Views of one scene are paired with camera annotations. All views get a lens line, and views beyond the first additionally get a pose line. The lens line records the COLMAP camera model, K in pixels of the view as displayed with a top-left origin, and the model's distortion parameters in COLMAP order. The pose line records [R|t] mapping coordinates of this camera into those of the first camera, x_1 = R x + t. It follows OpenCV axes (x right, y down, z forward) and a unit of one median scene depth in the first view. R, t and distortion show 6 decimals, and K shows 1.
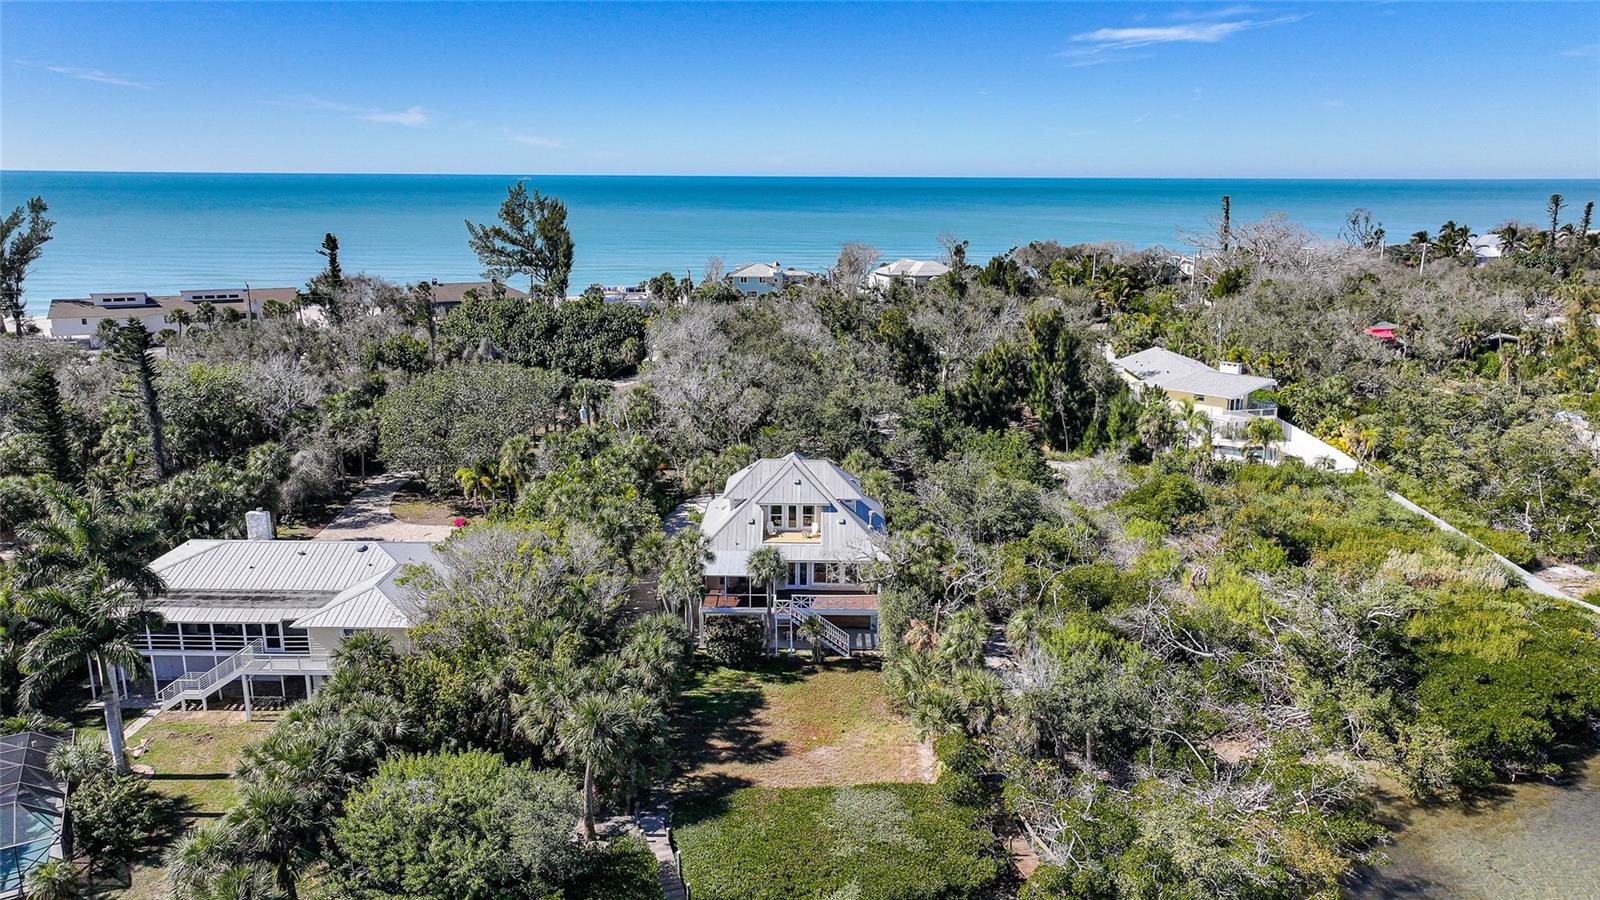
lens RADIAL K [[1121.4, 0, 800.6], [0, 1121.4, 452.8], [0, 0, 1]] dist [0.003748, 0.006071]
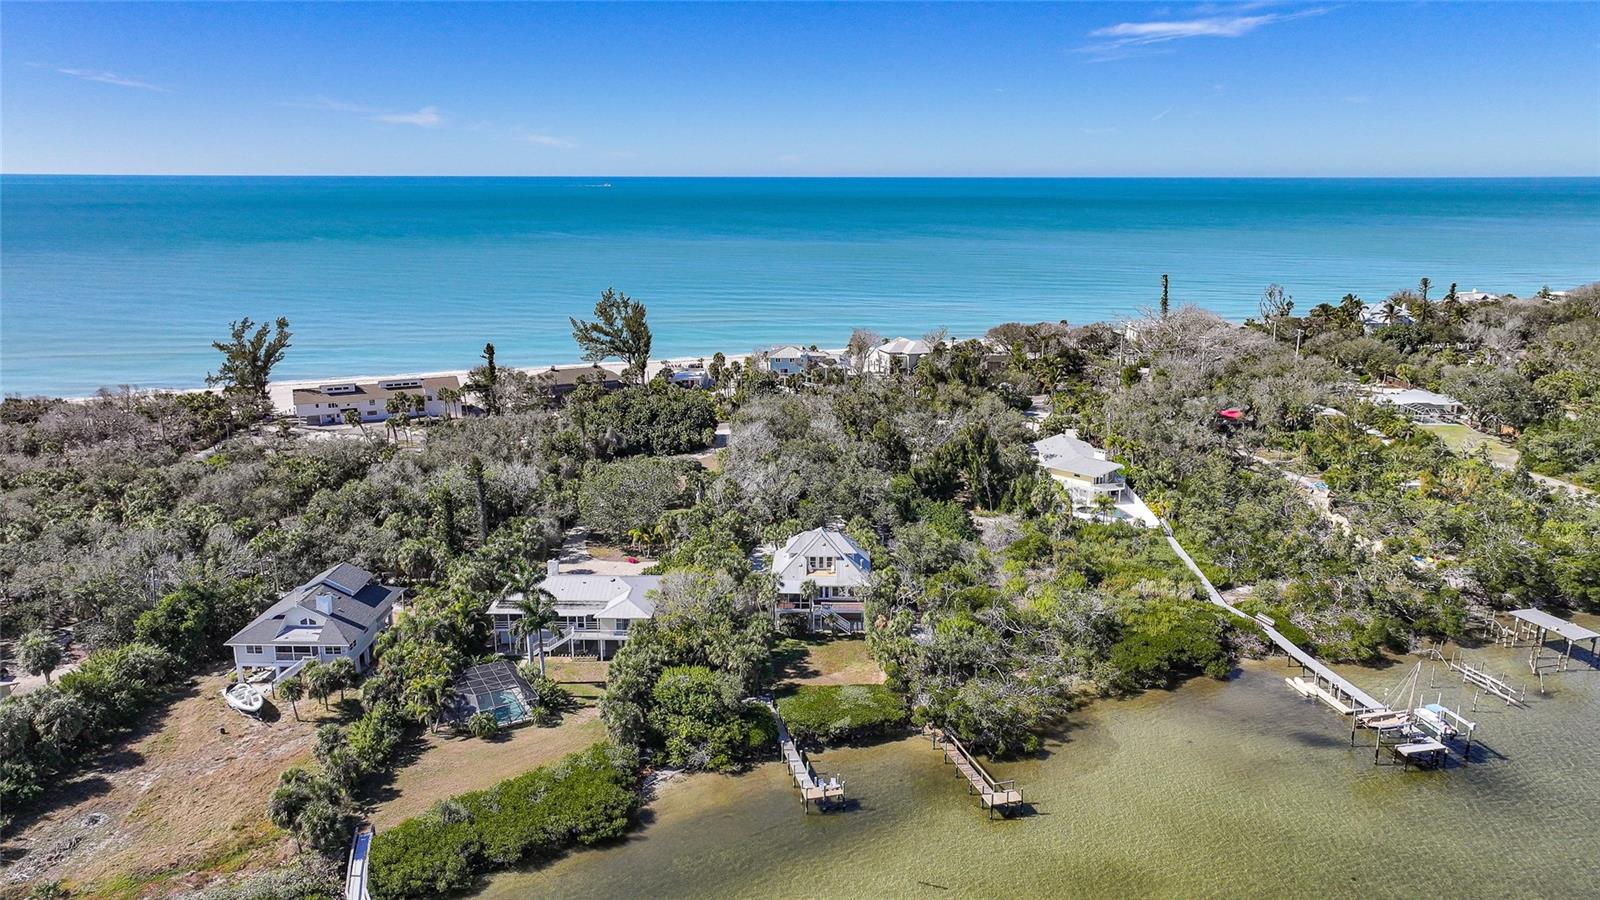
lens RADIAL K [[1121.4, 0, 802.0], [0, 1121.4, 451.0], [0, 0, 1]] dist [0.003748, 0.006071]
pose [[0.999913, -0.000233, -0.013199, -0.012437], [0.000222, 1.000000, -0.000857, -0.111773], [0.013199, 0.000854, 0.999913, -0.787180]]
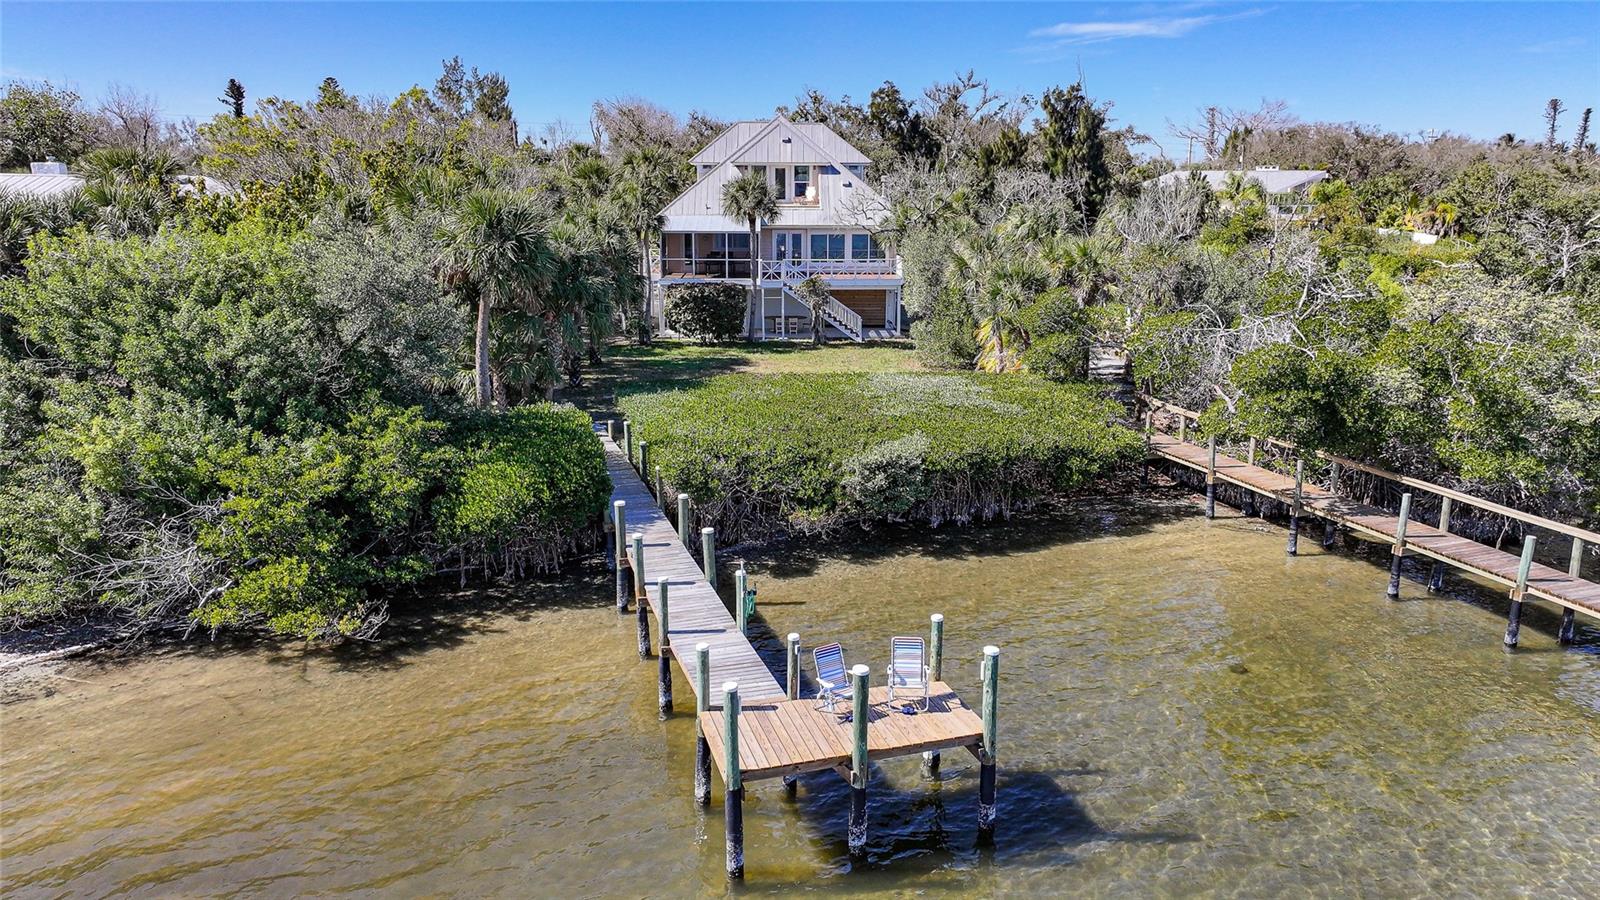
lens RADIAL K [[1121.4, 0, 799.4], [0, 1121.4, 451.9], [0, 0, 1]] dist [0.003748, 0.006071]
pose [[0.999361, -0.011188, 0.033956, -0.018239], [0.011248, 0.999936, -0.001568, 0.197650], [-0.033936, 0.001949, 0.999422, 0.201115]]
